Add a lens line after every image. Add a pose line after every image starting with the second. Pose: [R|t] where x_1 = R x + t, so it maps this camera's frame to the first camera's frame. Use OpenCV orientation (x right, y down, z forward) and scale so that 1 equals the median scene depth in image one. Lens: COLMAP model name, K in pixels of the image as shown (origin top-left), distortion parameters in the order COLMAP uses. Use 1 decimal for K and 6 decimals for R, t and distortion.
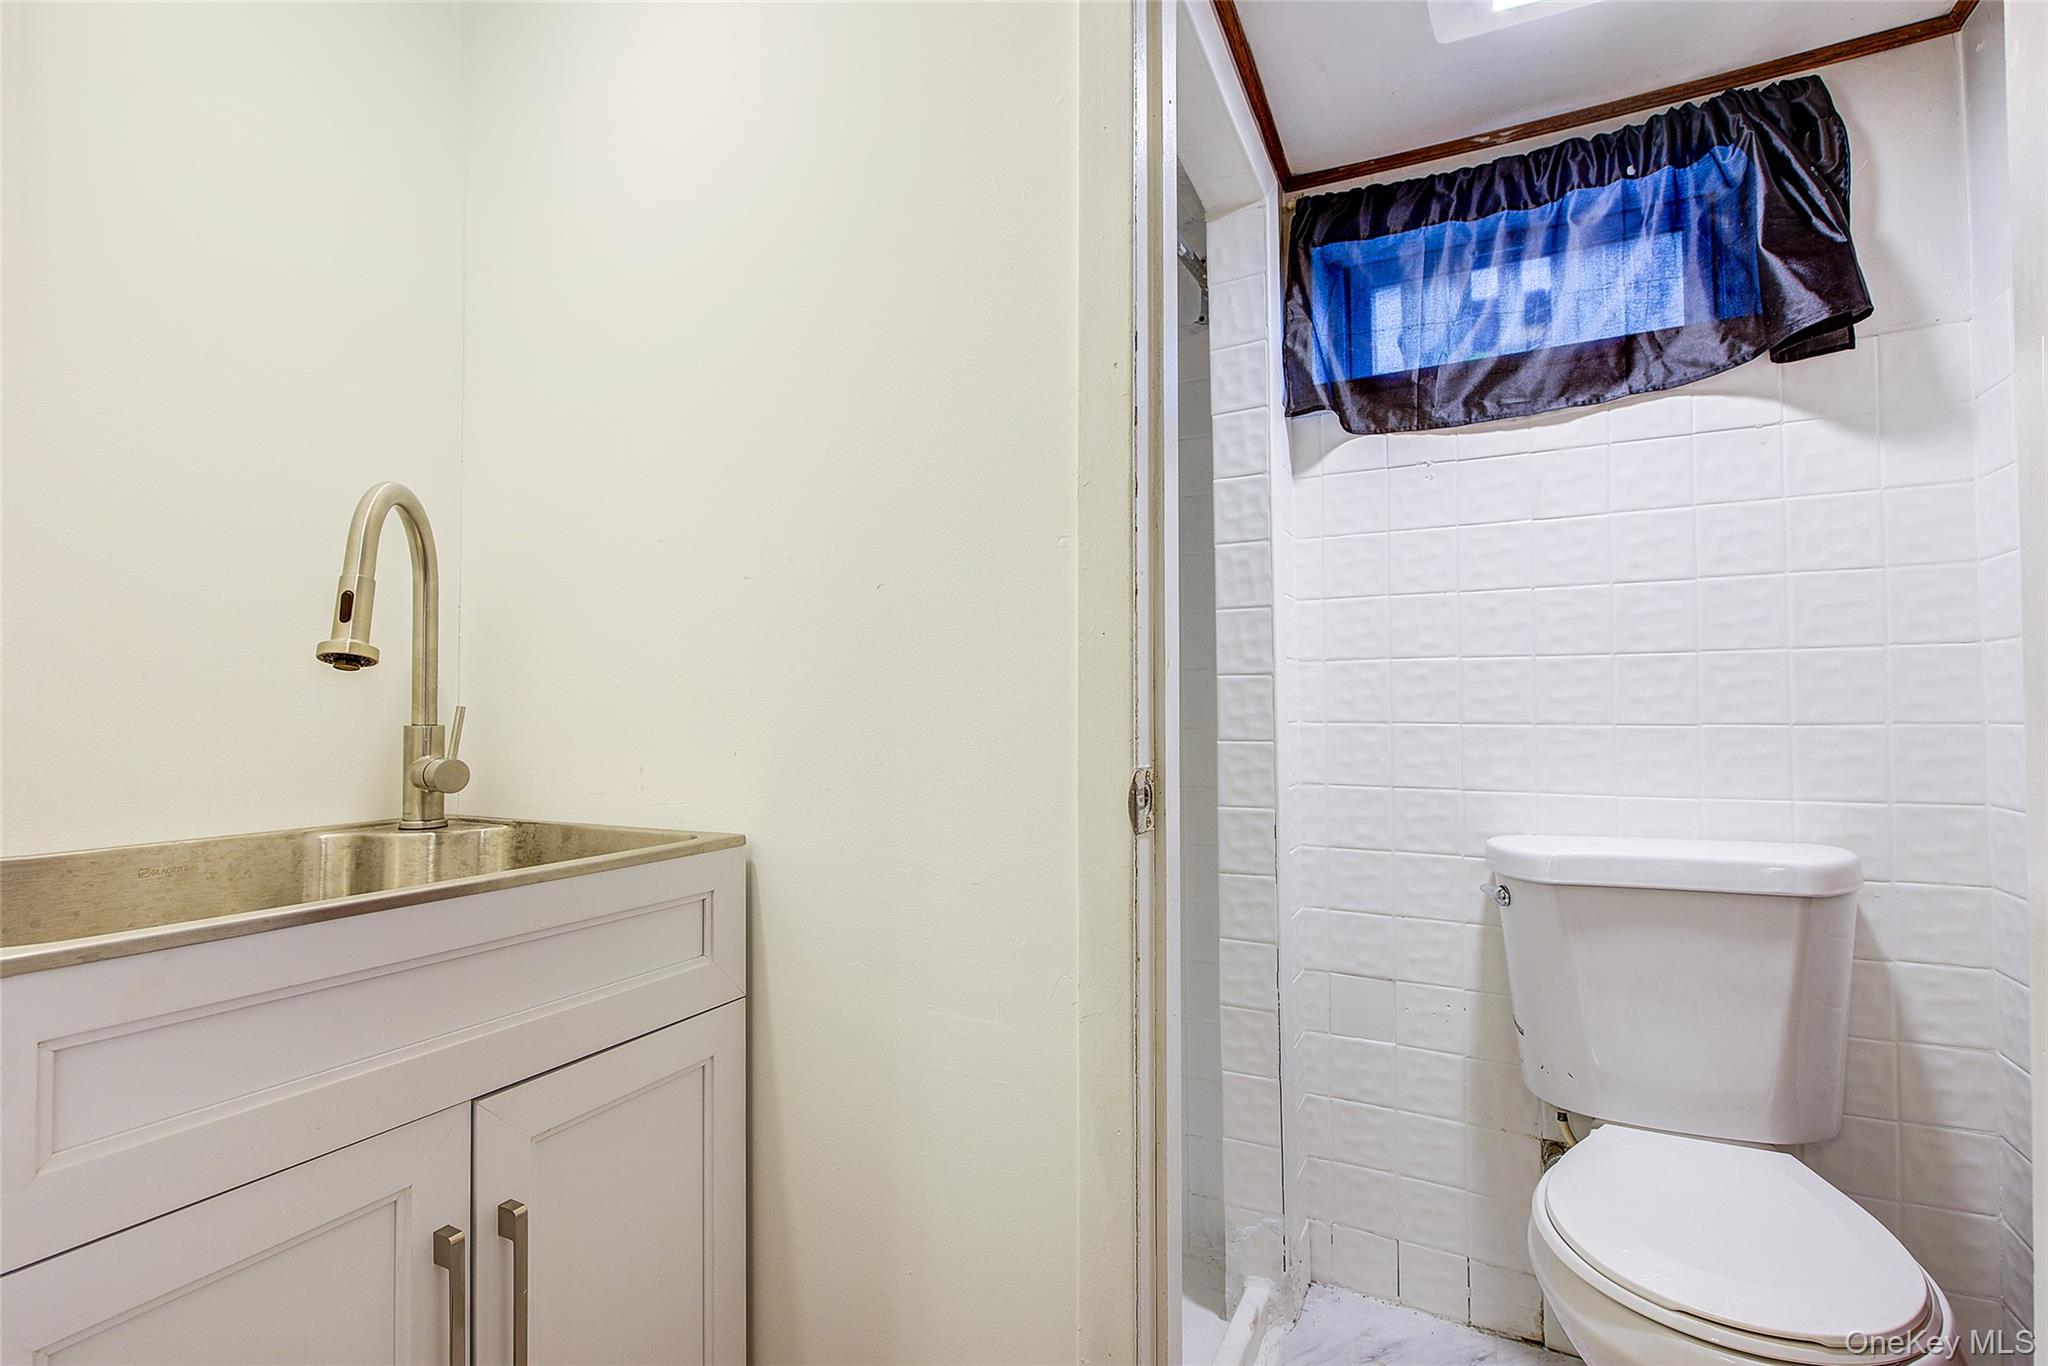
lens RADIAL K [[967.9, 0, 1042.1], [0, 967.9, 685.0], [0, 0, 1]] dist [0.002157, -0.002574]
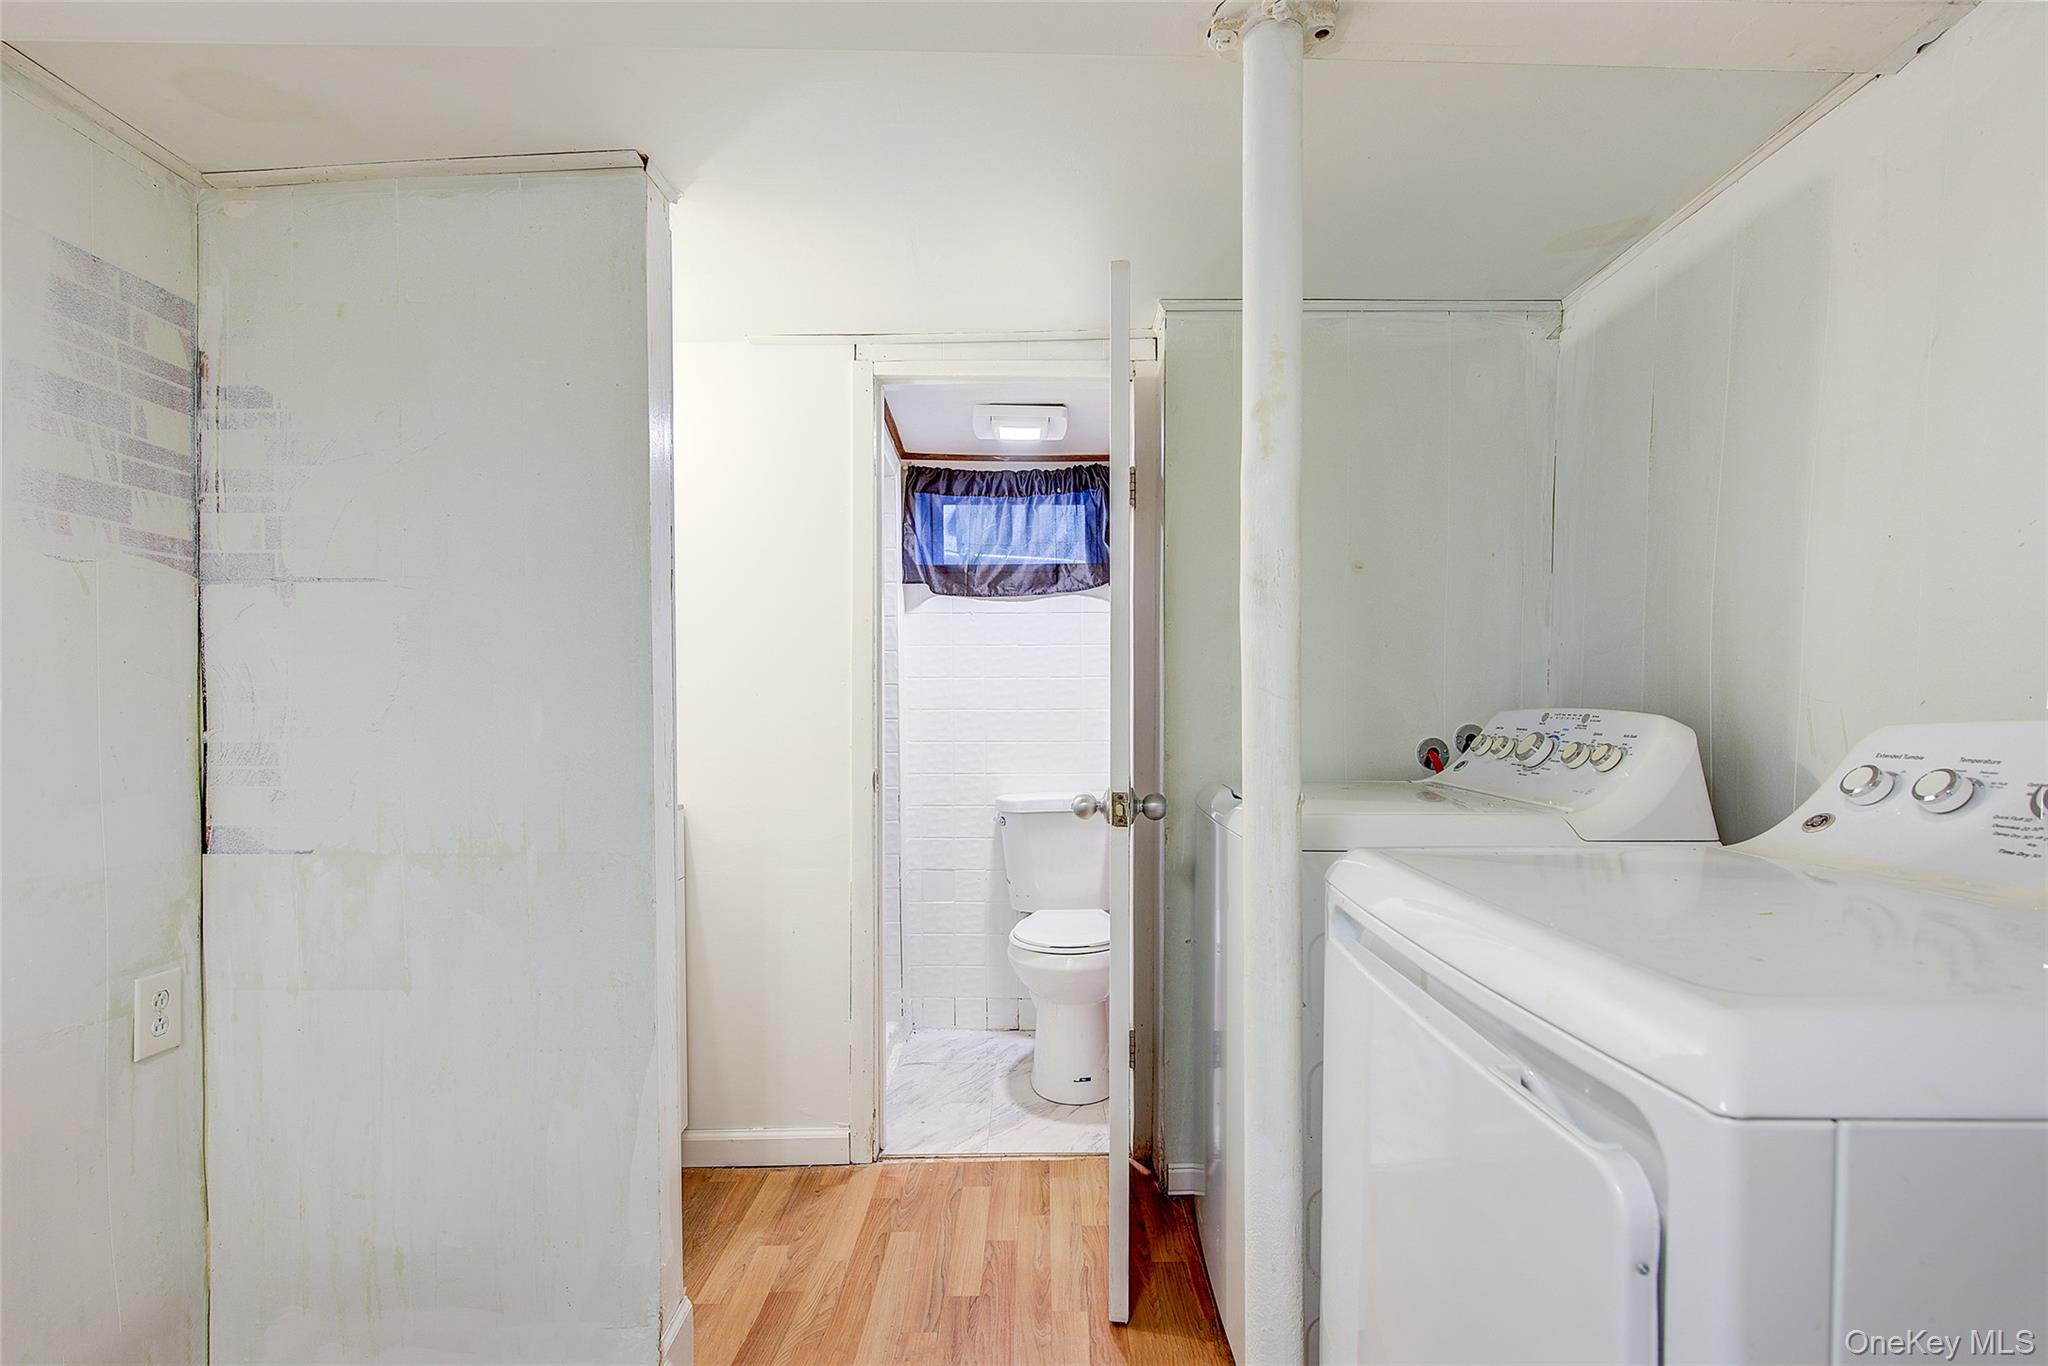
lens RADIAL K [[967.9, 0, 1038.4], [0, 967.9, 716.5], [0, 0, 1]] dist [0.002157, -0.002574]
pose [[0.895256, -0.005987, 0.445513, -0.379032], [-0.009602, 0.999418, 0.032726, -0.081718], [-0.445450, -0.033576, 0.894677, -0.879132]]
